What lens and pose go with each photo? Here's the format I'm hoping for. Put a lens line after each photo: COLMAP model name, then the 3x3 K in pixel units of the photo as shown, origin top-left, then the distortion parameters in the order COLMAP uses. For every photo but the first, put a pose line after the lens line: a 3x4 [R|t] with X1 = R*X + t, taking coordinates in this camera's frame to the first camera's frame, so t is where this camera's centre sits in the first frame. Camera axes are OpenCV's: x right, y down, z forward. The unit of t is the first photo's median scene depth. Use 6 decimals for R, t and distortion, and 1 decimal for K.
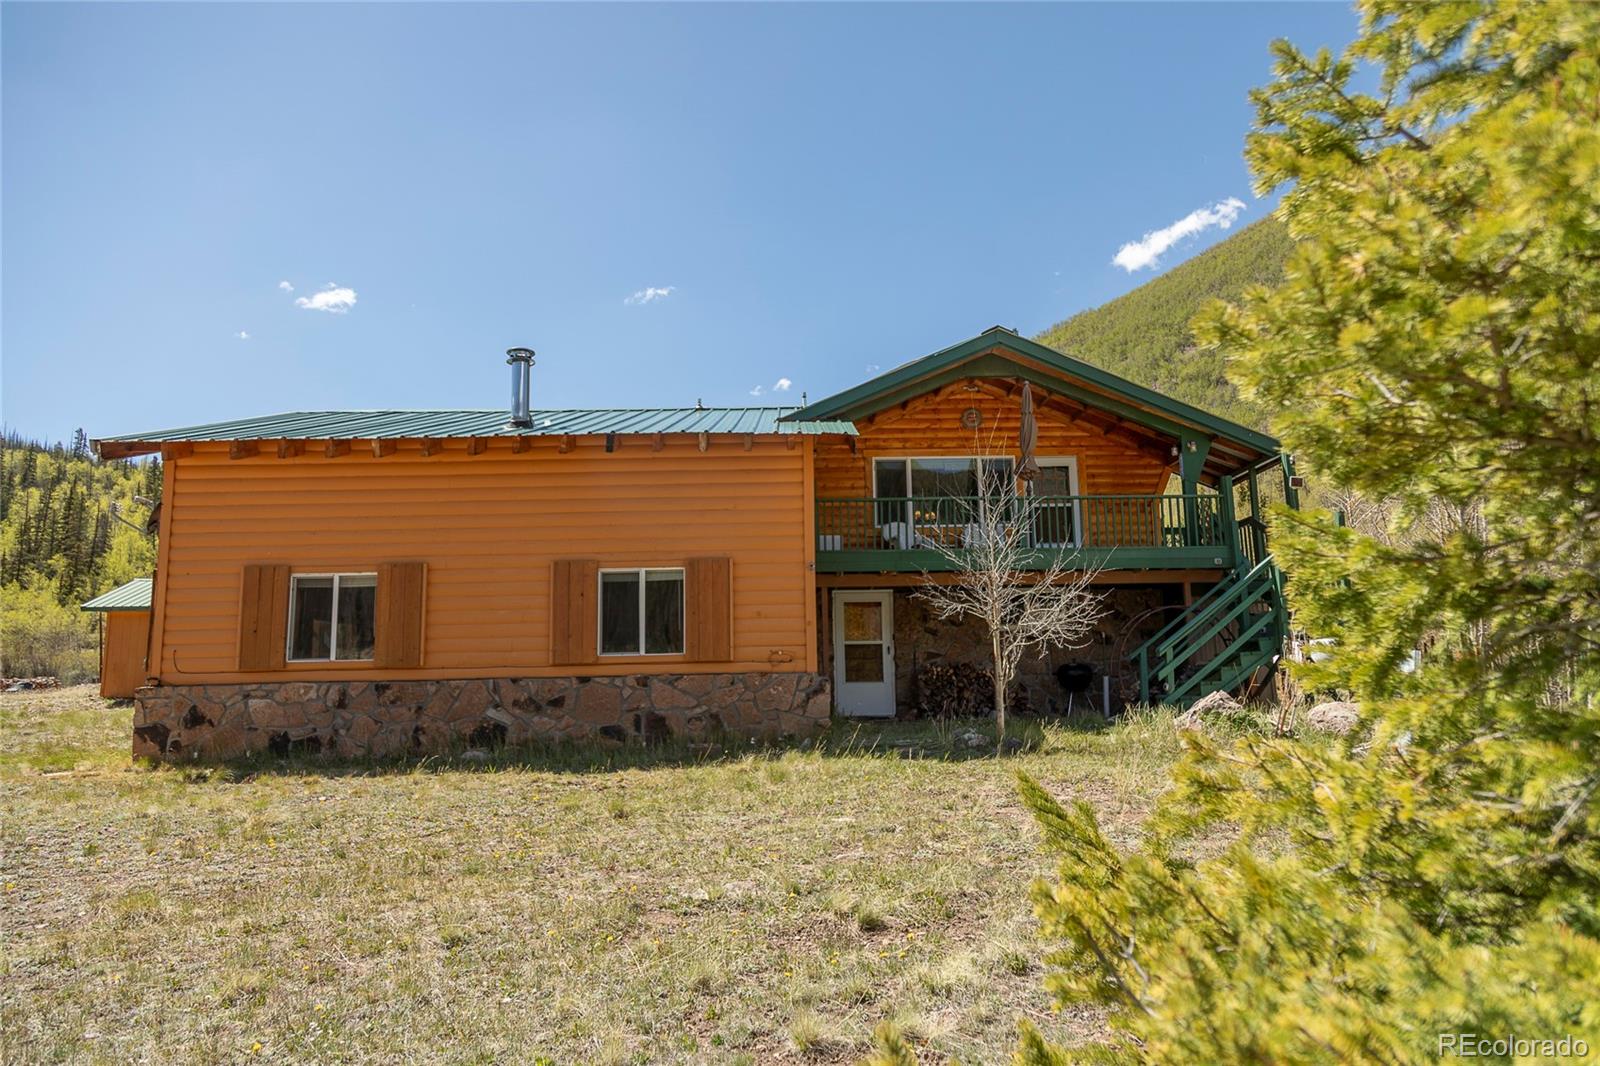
lens RADIAL K [[1059.4, 0, 799.5], [0, 1059.4, 530.7], [0, 0, 1]] dist [0.005656, 0.001056]
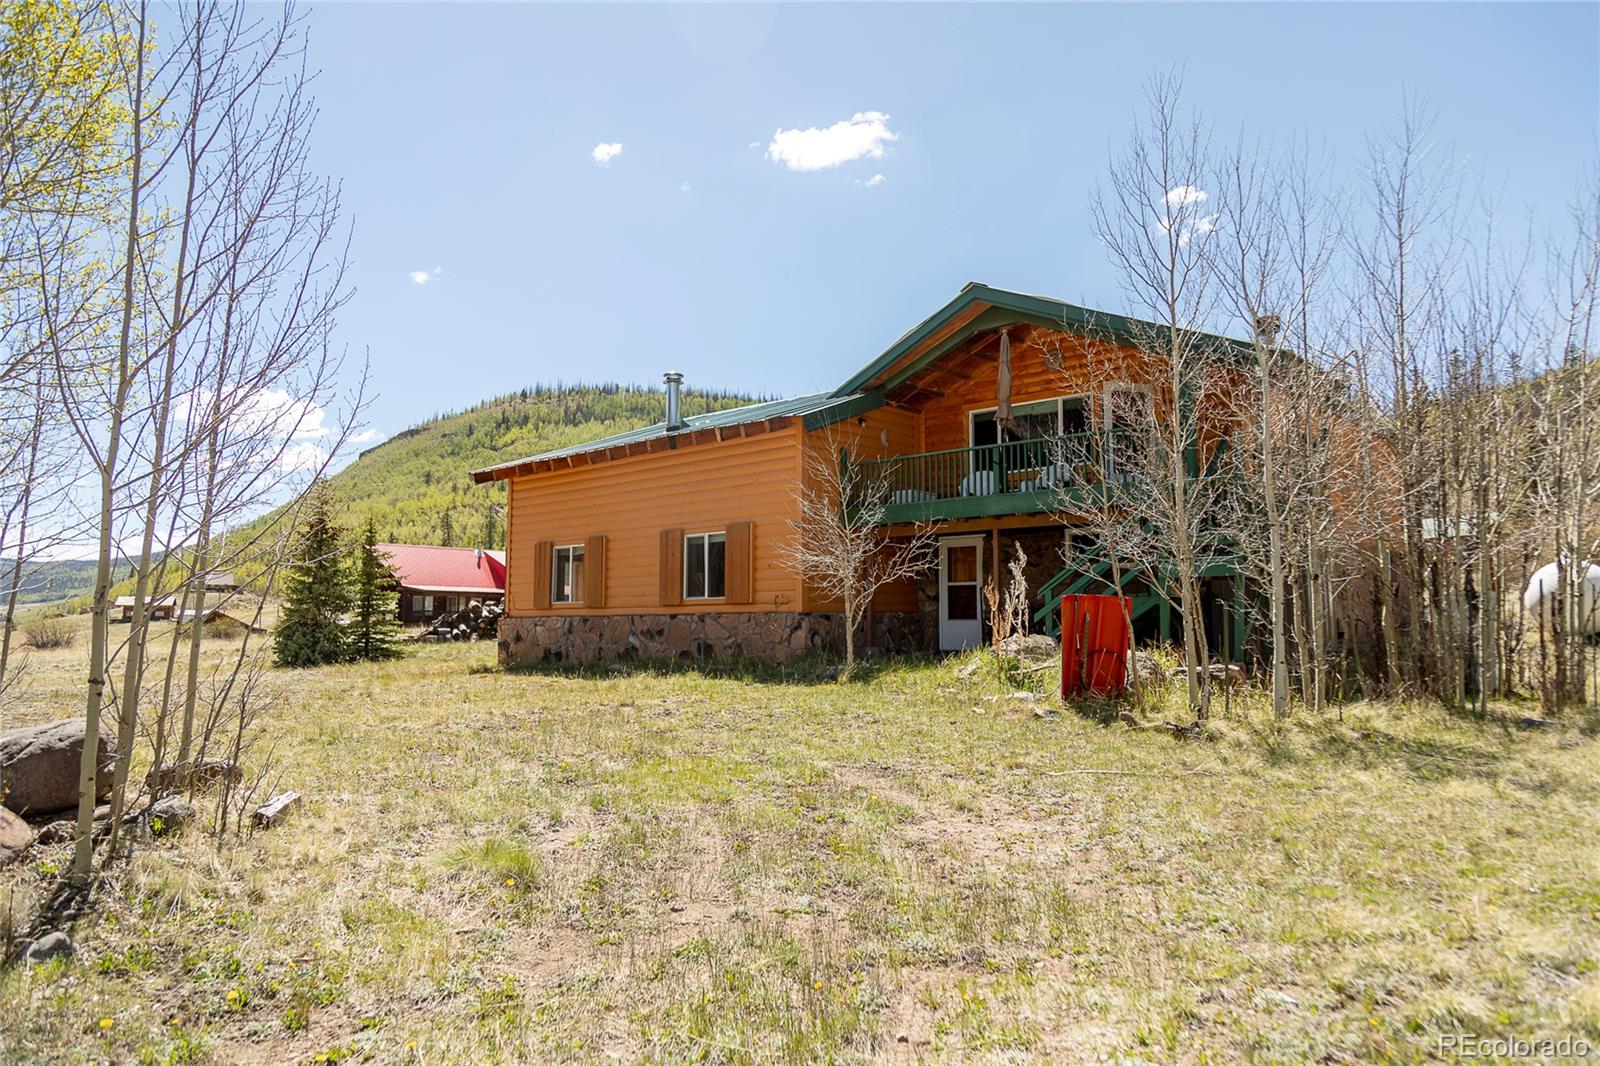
lens RADIAL K [[1059.4, 0, 799.5], [0, 1059.4, 530.7], [0, 0, 1]] dist [0.005656, 0.001056]
pose [[0.733626, -0.045717, -0.678014, 0.839379], [0.092020, 0.995228, 0.032463, 0.000203], [0.673294, -0.086207, 0.734332, 0.108290]]
